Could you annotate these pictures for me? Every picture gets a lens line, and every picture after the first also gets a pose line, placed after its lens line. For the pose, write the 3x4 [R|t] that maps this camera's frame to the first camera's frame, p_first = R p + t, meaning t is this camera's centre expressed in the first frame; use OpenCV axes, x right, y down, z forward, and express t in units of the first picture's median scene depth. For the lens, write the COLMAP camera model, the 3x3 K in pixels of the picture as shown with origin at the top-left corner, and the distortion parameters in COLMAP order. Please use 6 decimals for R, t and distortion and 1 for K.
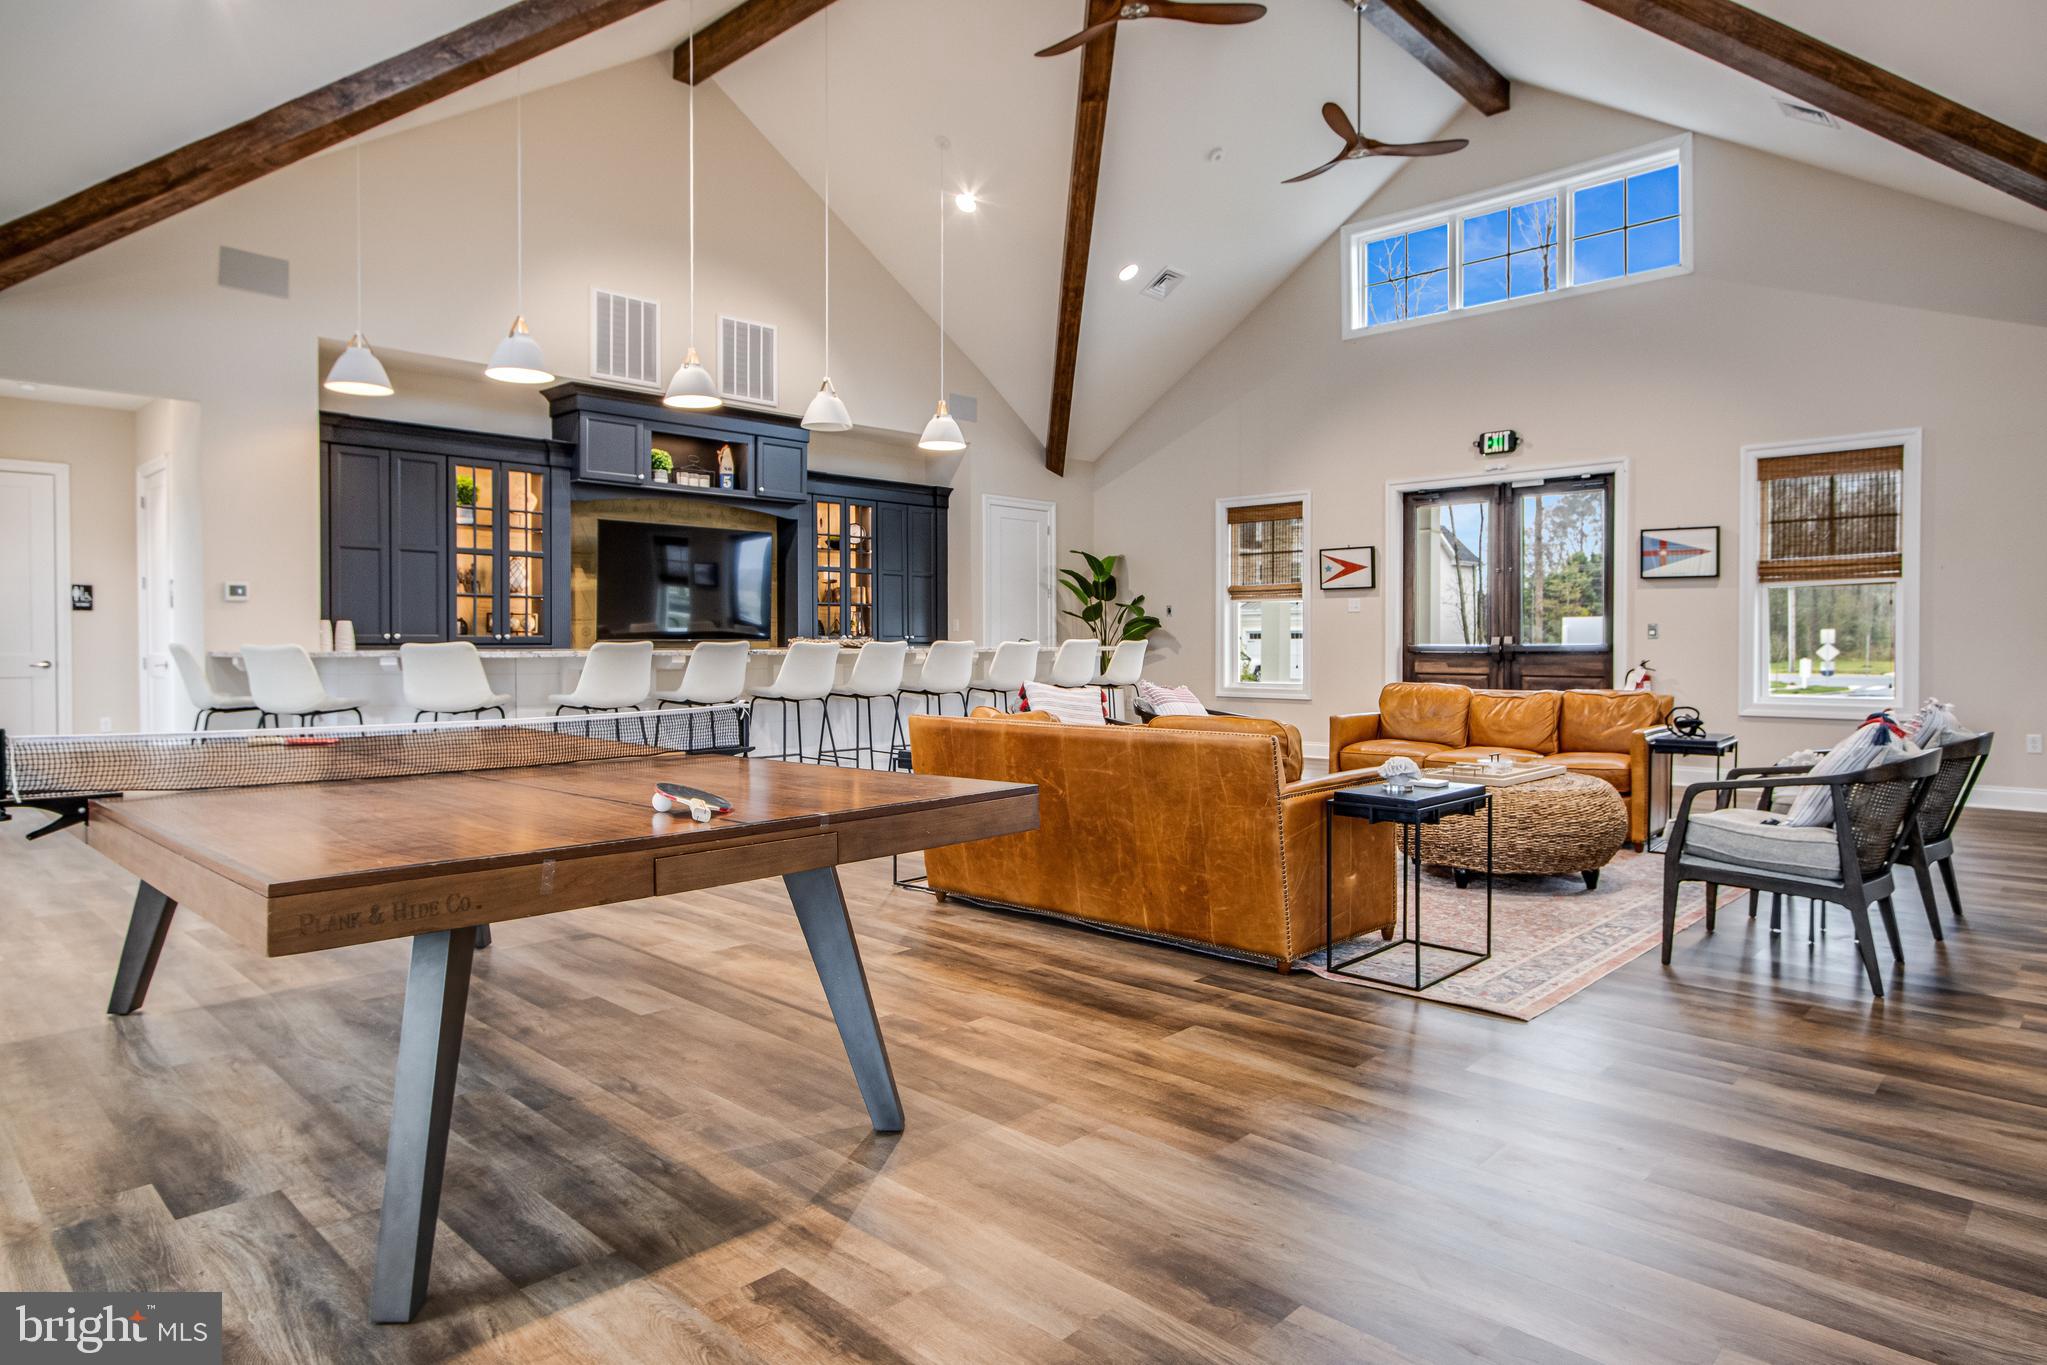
lens RADIAL K [[1178.0, 0, 1022.1], [0, 1178.0, 633.9], [0, 0, 1]] dist [-0.005318, -0.000909]
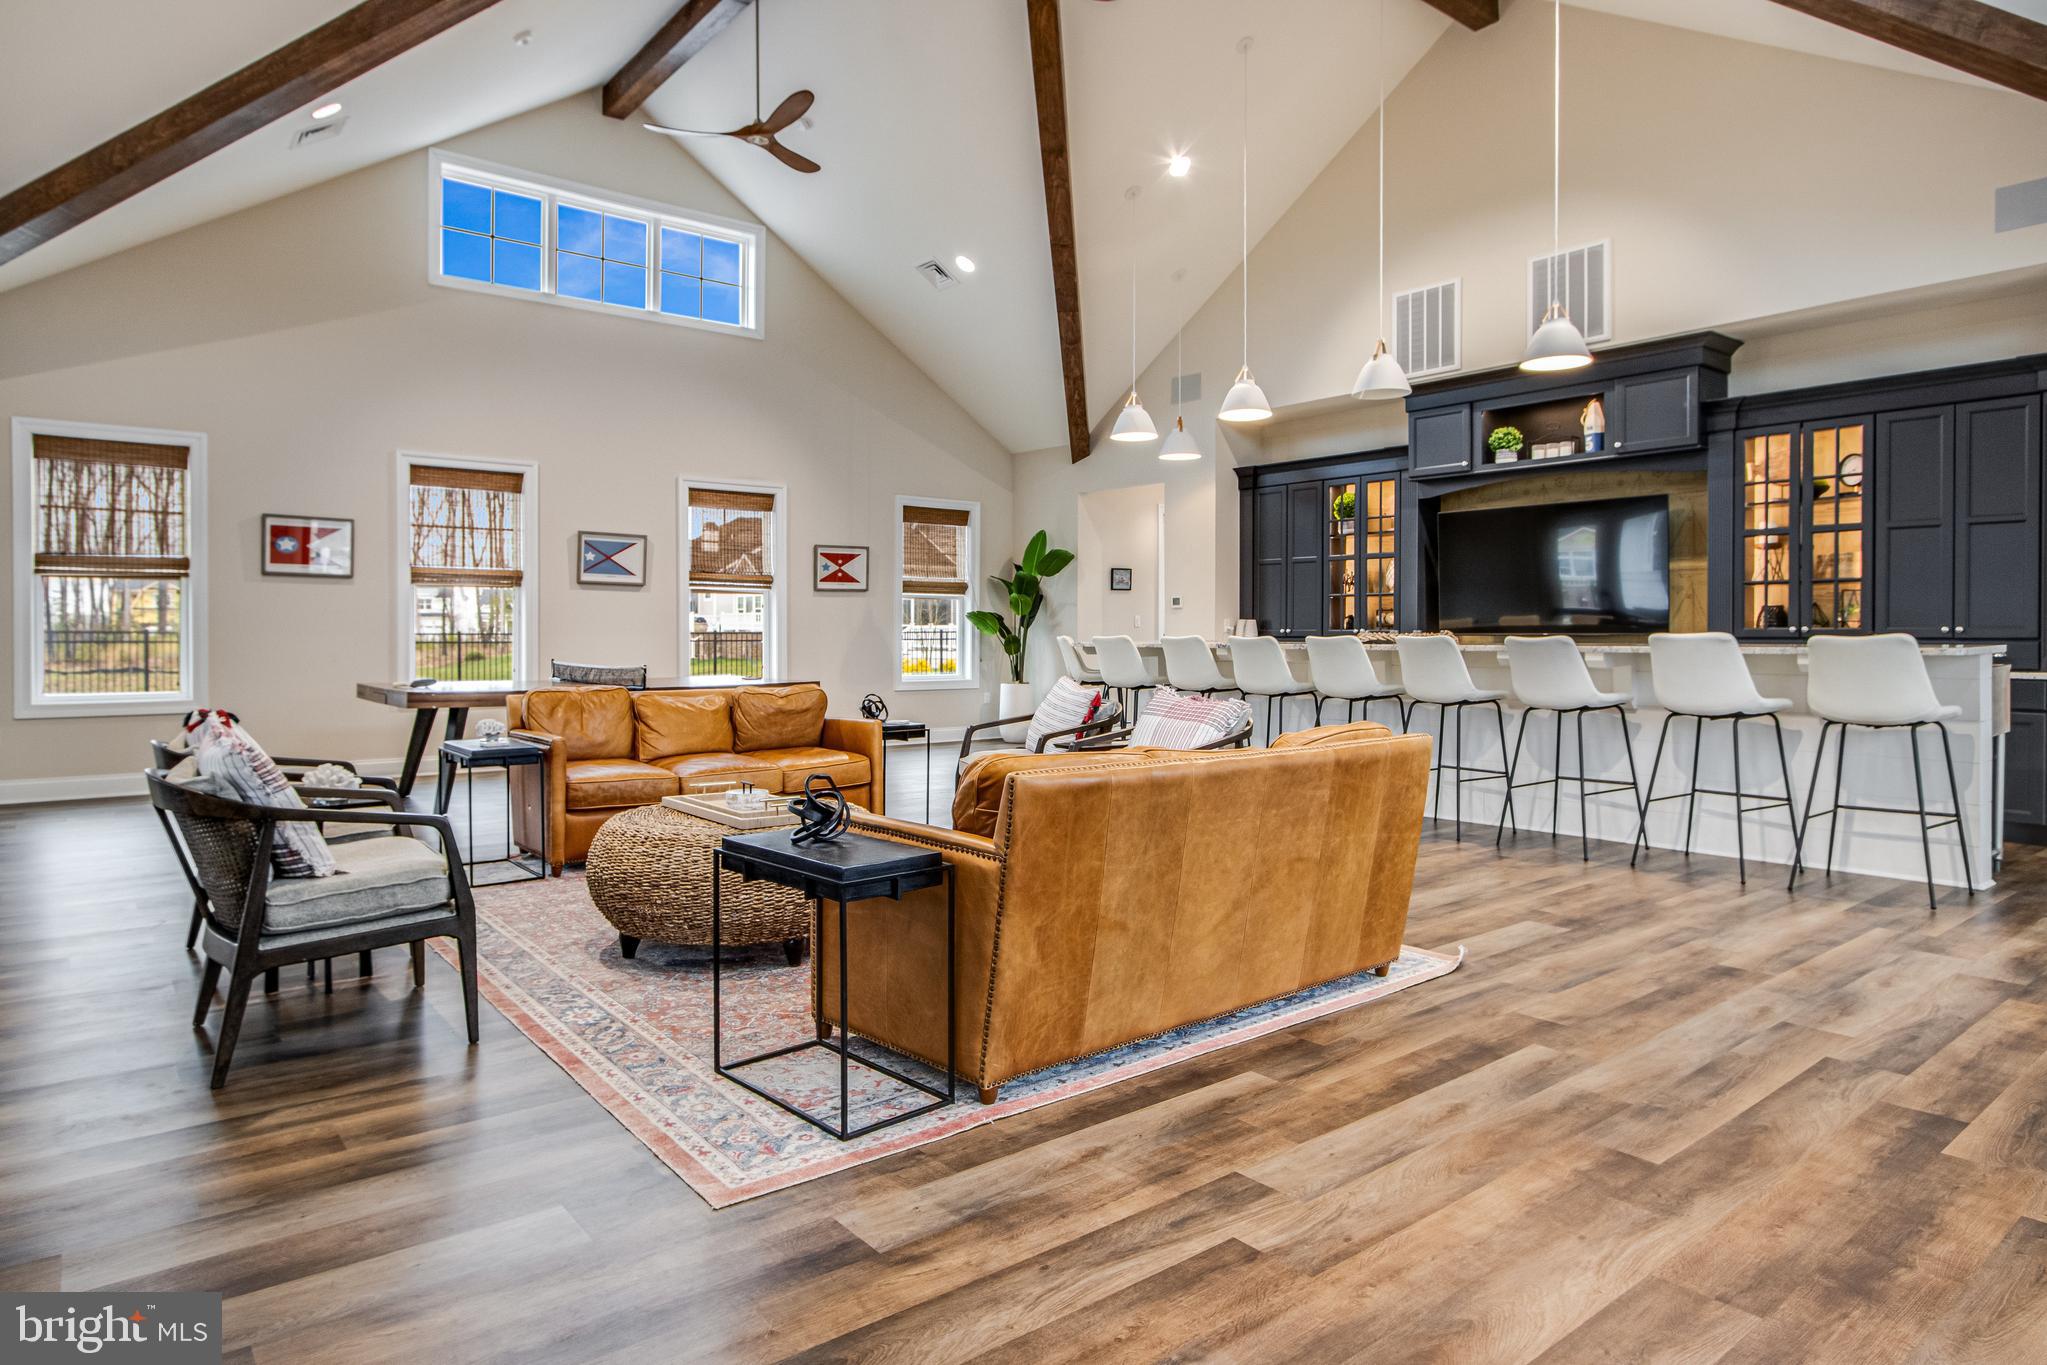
lens RADIAL K [[1178.0, 0, 1022.1], [0, 1178.0, 633.9], [0, 0, 1]] dist [-0.005318, -0.000909]
pose [[-0.127197, 0.011168, -0.991815, 0.598704], [0.002551, 0.999937, 0.010933, -0.006329], [0.991874, -0.001140, -0.127217, 0.690064]]
